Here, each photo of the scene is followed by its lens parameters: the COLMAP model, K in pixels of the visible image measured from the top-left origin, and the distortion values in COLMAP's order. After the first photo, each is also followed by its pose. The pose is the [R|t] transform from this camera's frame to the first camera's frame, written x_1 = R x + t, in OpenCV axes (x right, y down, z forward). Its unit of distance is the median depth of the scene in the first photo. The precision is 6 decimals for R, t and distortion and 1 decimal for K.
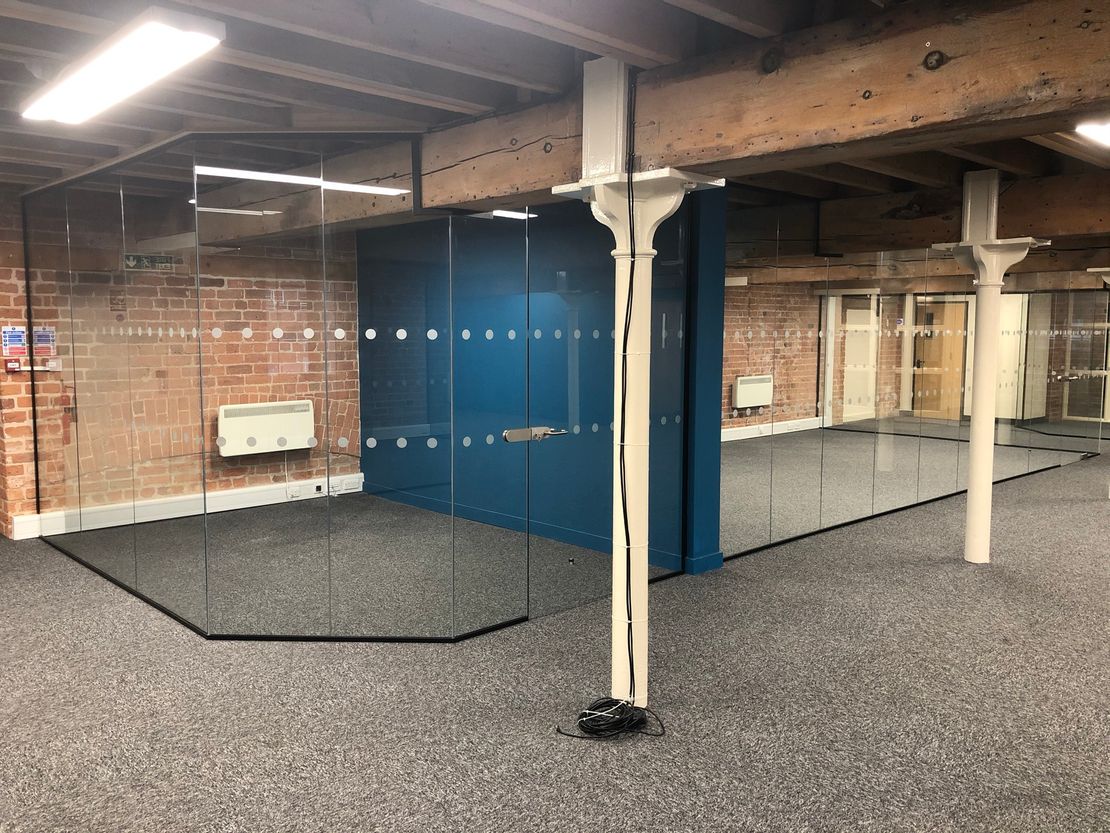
lens RADIAL K [[930.4, 0, 554.3], [0, 930.4, 413.3], [0, 0, 1]] dist [0.004033, 0.021246]
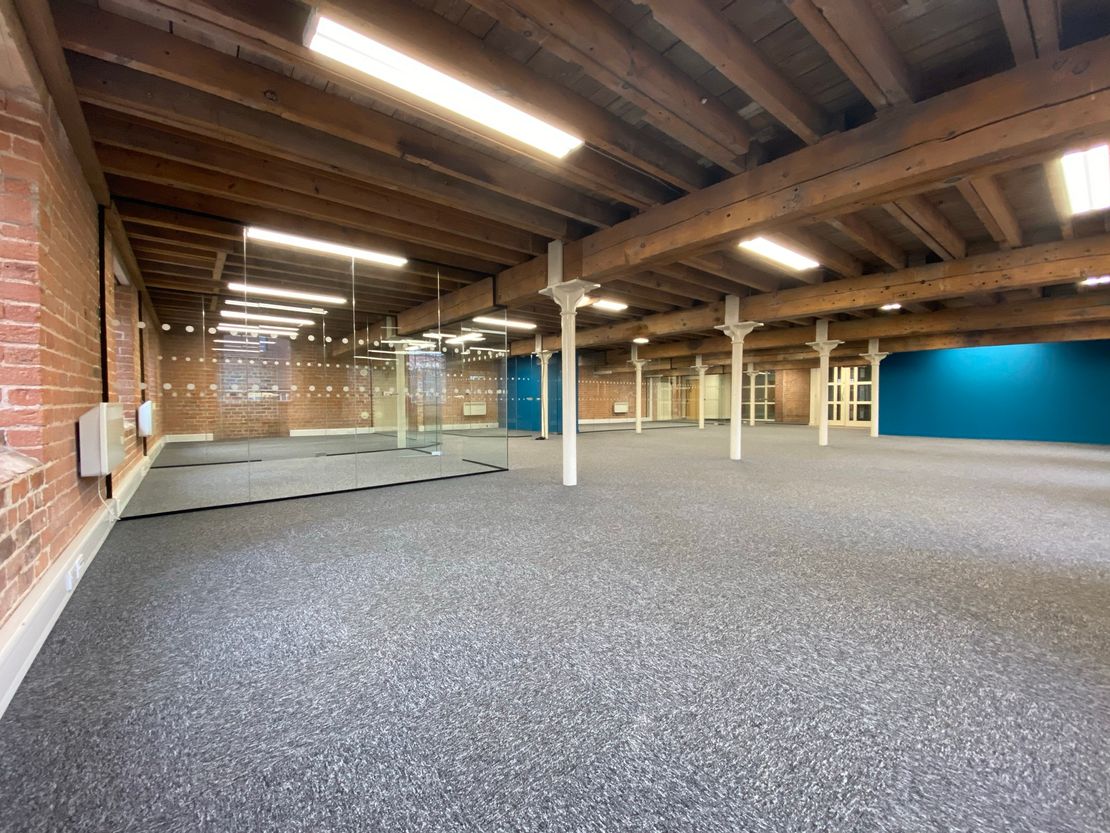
lens RADIAL K [[459.7, 0, 555.0], [0, 459.7, 416.5], [0, 0, 1]] dist [0.021154, -0.028687]
pose [[0.997326, -0.003623, -0.072990, 0.297164], [-0.000861, 0.998119, -0.061308, 0.287488], [0.073075, 0.061207, 0.995446, -1.568538]]
